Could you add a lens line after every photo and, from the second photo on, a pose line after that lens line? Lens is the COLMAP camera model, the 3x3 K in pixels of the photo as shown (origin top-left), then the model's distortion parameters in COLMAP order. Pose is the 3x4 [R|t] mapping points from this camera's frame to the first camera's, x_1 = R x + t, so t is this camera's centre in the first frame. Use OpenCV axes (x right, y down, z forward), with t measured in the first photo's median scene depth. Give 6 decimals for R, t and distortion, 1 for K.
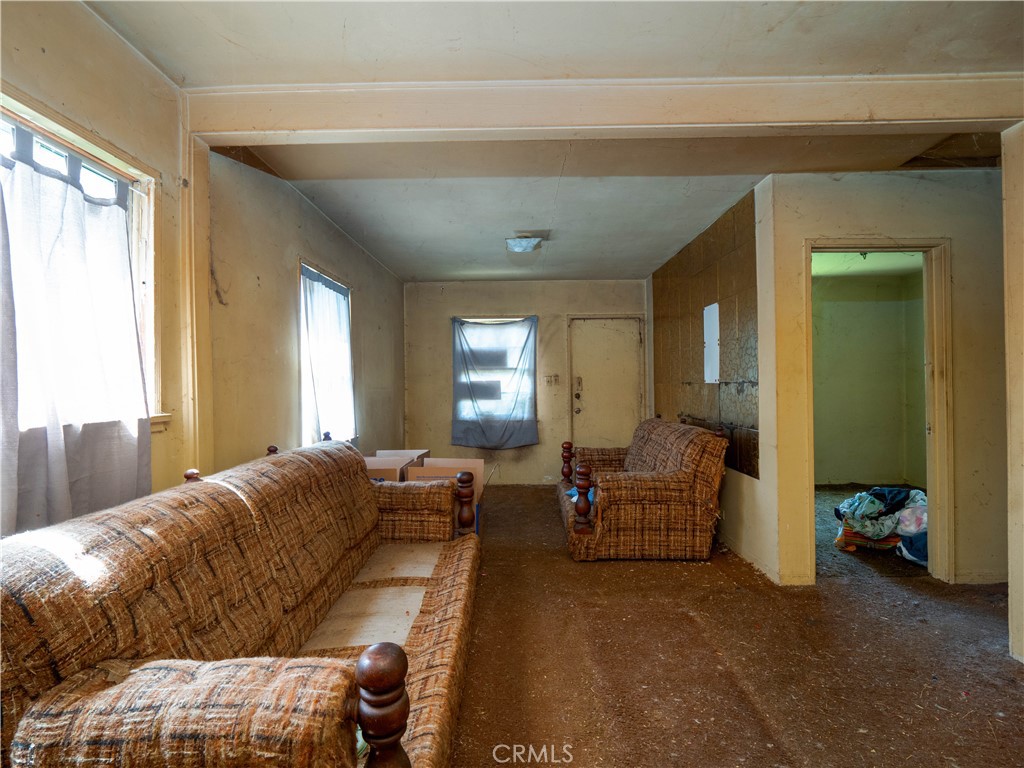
lens RADIAL K [[502.6, 0, 506.8], [0, 502.6, 381.2], [0, 0, 1]] dist [-0.012332, 0.002215]
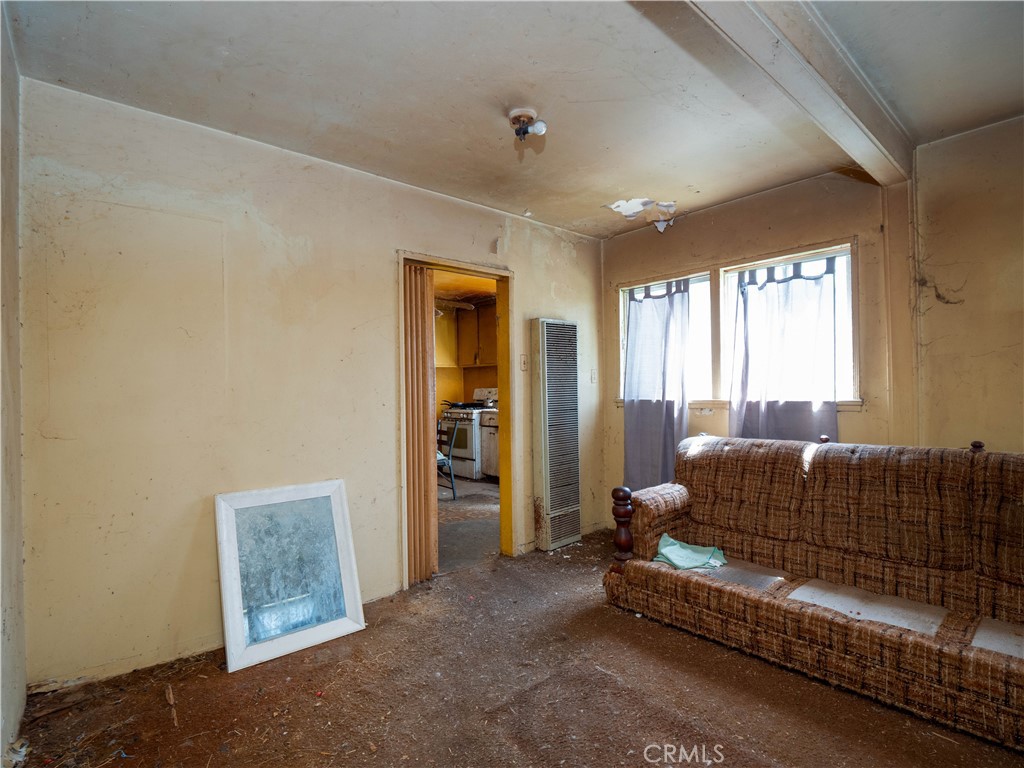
lens RADIAL K [[502.6, 0, 509.2], [0, 502.6, 390.0], [0, 0, 1]] dist [-0.012332, 0.002215]
pose [[-0.750821, 0.018619, -0.660244, 1.150437], [0.024107, 0.999709, 0.000778, 0.011784], [0.660066, -0.015332, -0.751051, 1.568183]]
